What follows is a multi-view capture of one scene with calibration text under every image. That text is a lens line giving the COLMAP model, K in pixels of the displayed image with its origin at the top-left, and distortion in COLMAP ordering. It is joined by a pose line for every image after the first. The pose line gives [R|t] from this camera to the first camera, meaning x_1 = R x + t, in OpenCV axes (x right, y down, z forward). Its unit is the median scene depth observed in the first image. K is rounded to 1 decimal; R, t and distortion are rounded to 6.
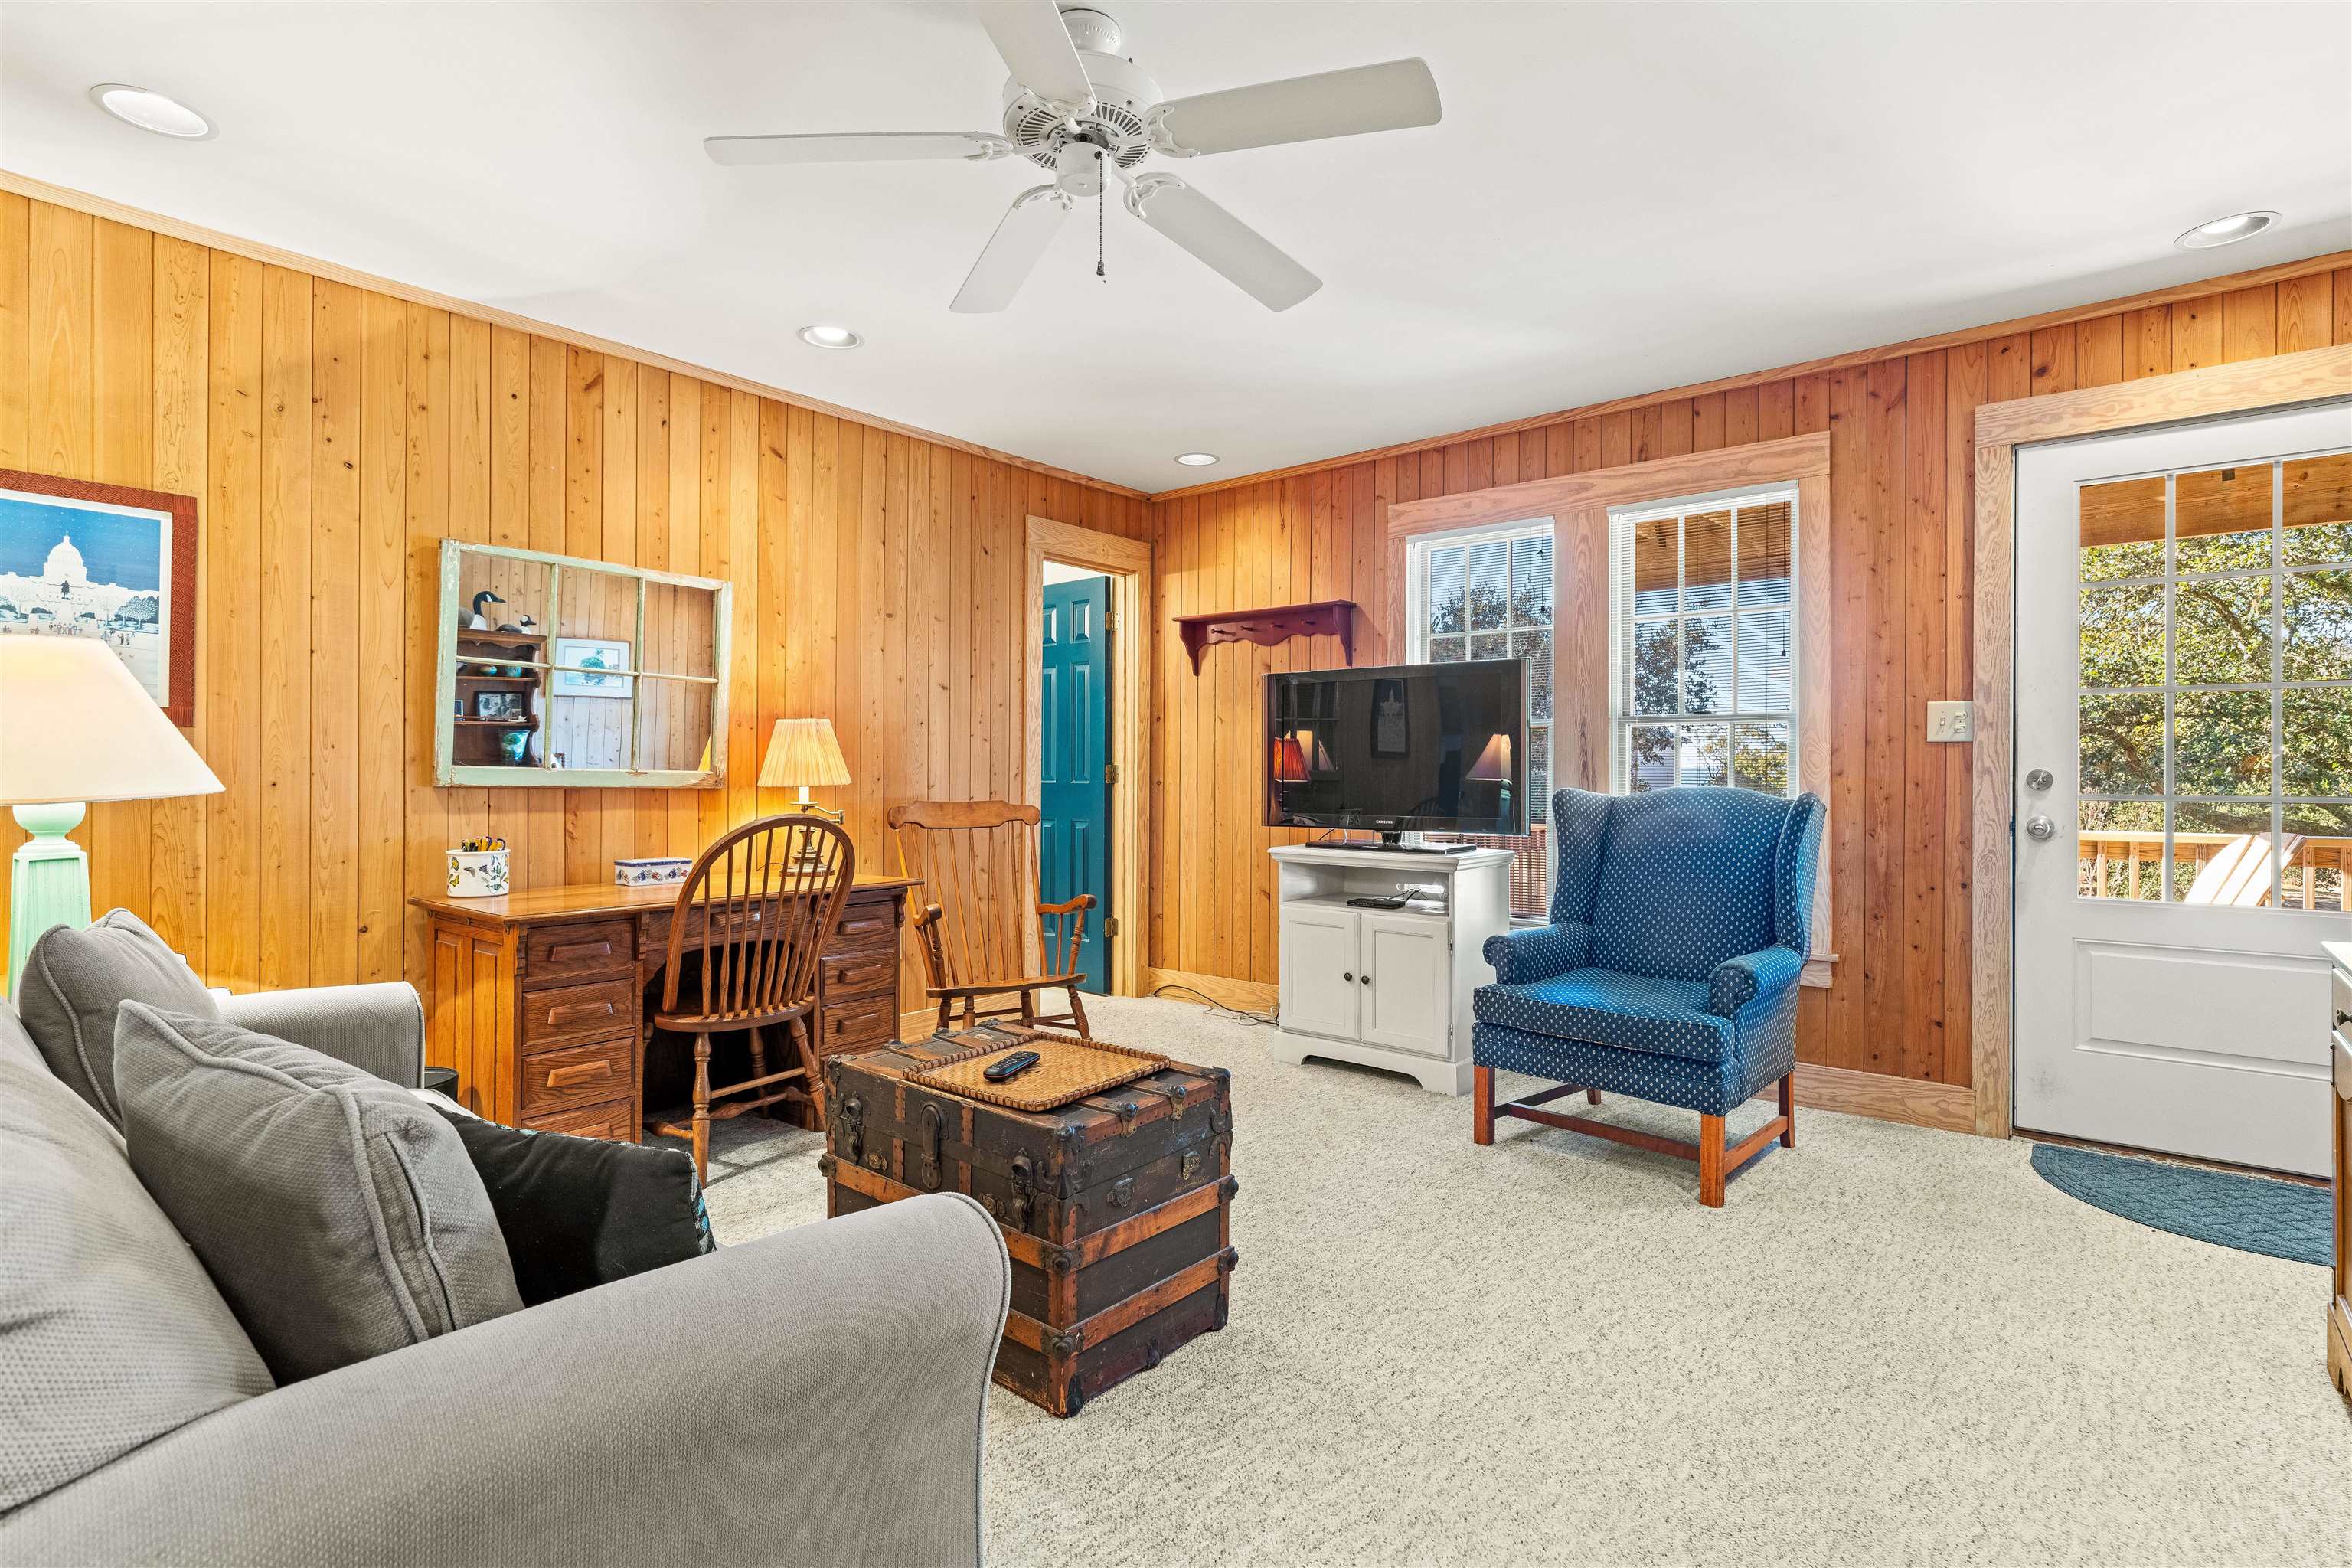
lens RADIAL K [[1140.5, 0, 1187.9], [0, 1140.5, 779.3], [0, 0, 1]] dist [-0.001429, -0.000016]
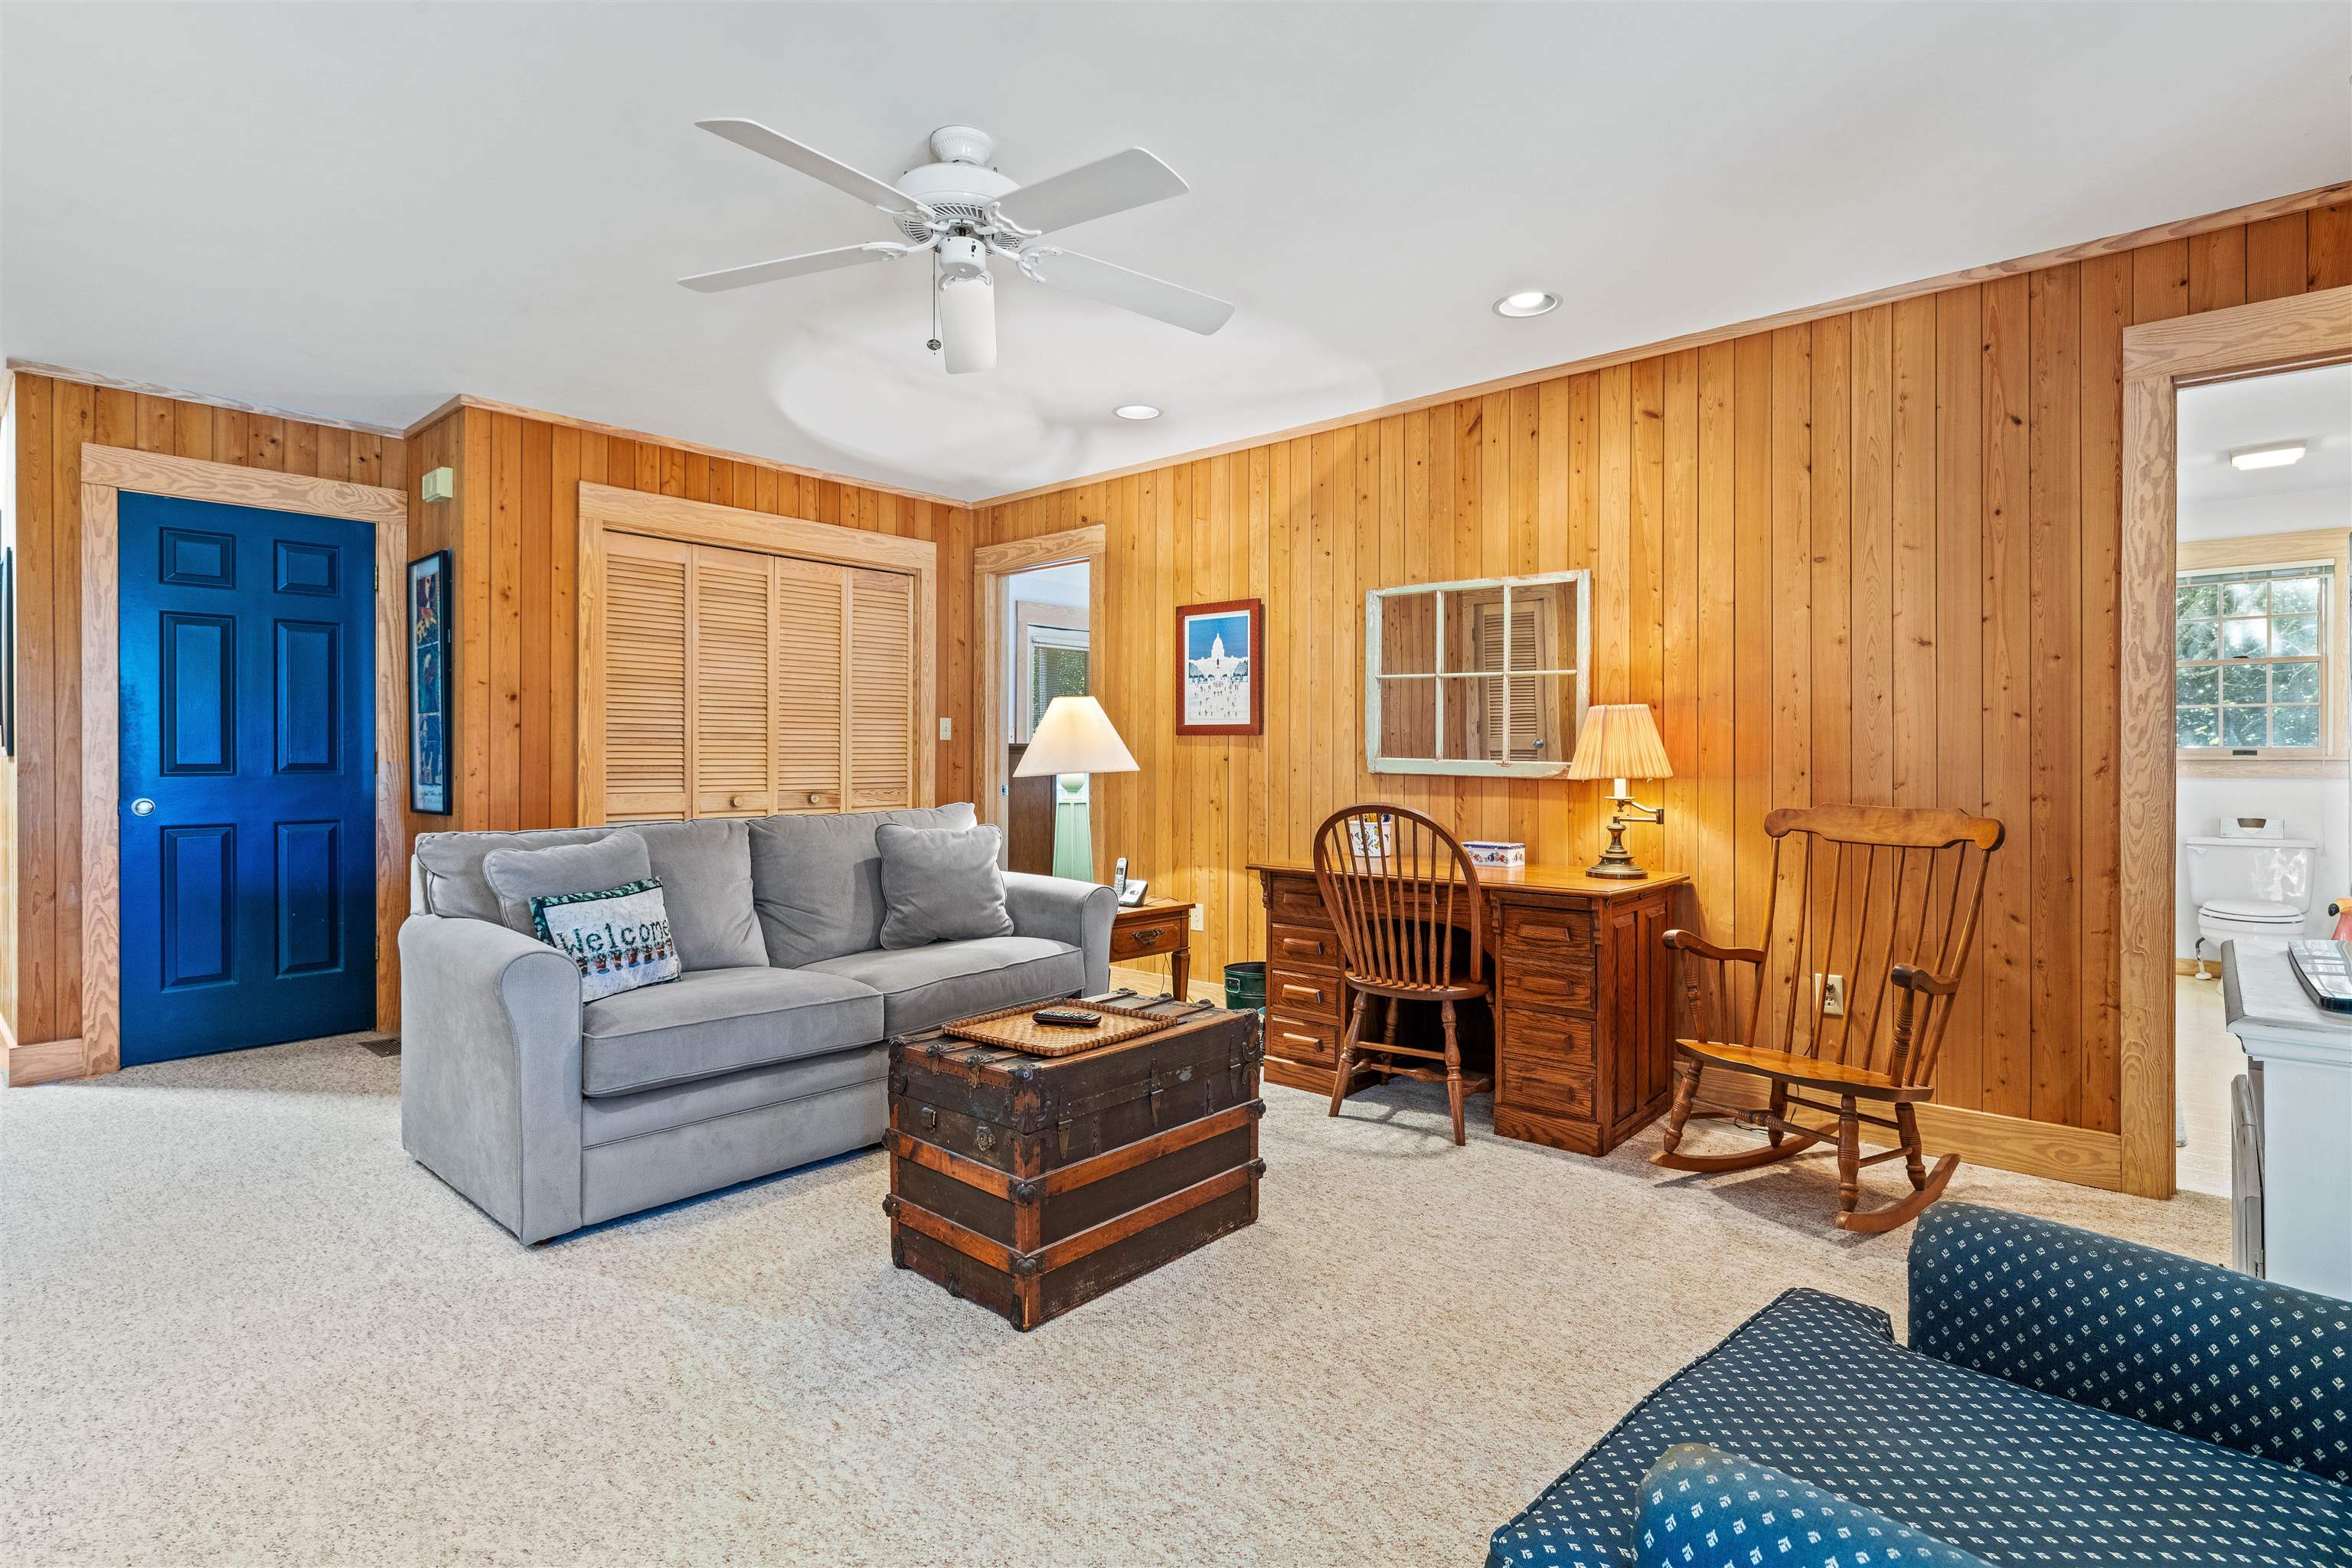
lens RADIAL K [[1142.8, 0, 1183.1], [0, 1142.8, 759.6], [0, 0, 1]] dist [0.000713, -0.000319]
pose [[-0.028497, 0.000367, -0.999594, 0.677015], [-0.009019, 0.999959, 0.000624, -0.008148], [0.999553, 0.009033, -0.028493, 0.782272]]
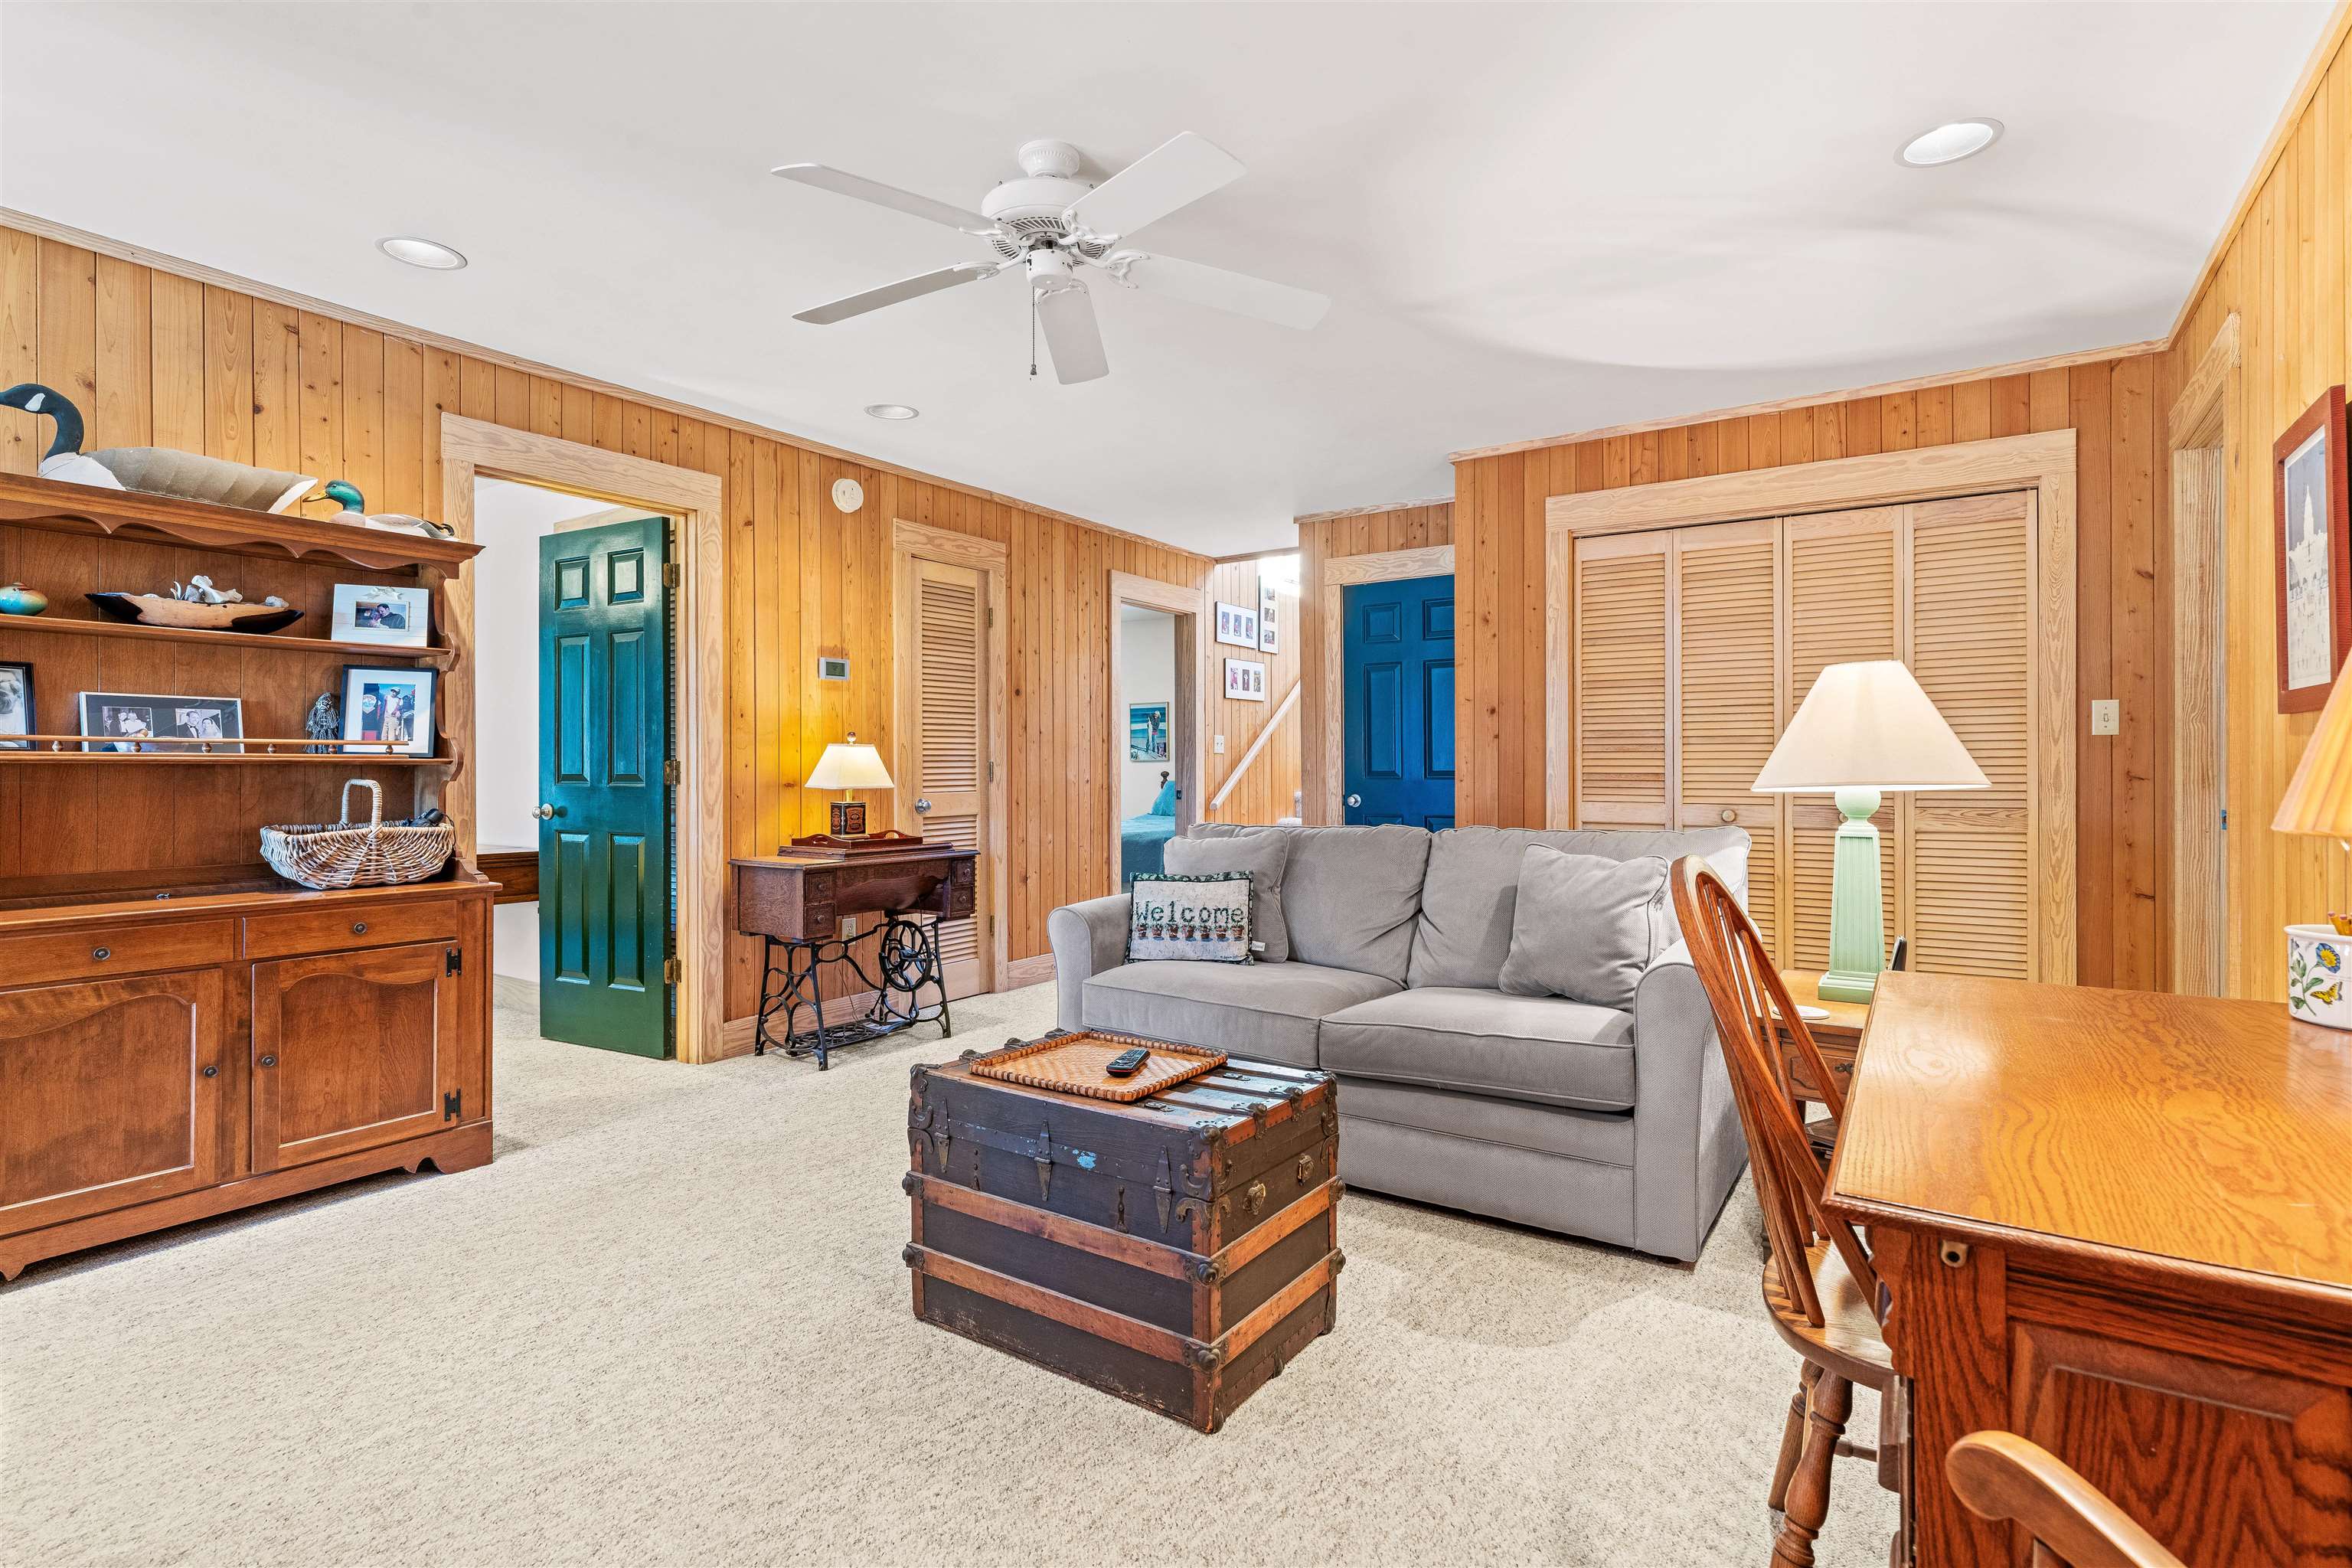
lens RADIAL K [[1142.8, 0, 1183.1], [0, 1142.8, 759.6], [0, 0, 1]] dist [0.000713, -0.000319]
pose [[-0.994827, 0.001226, -0.101575, -0.067980], [0.001181, 0.999999, 0.000512, -0.011563], [0.101576, 0.000389, -0.994828, 1.372008]]
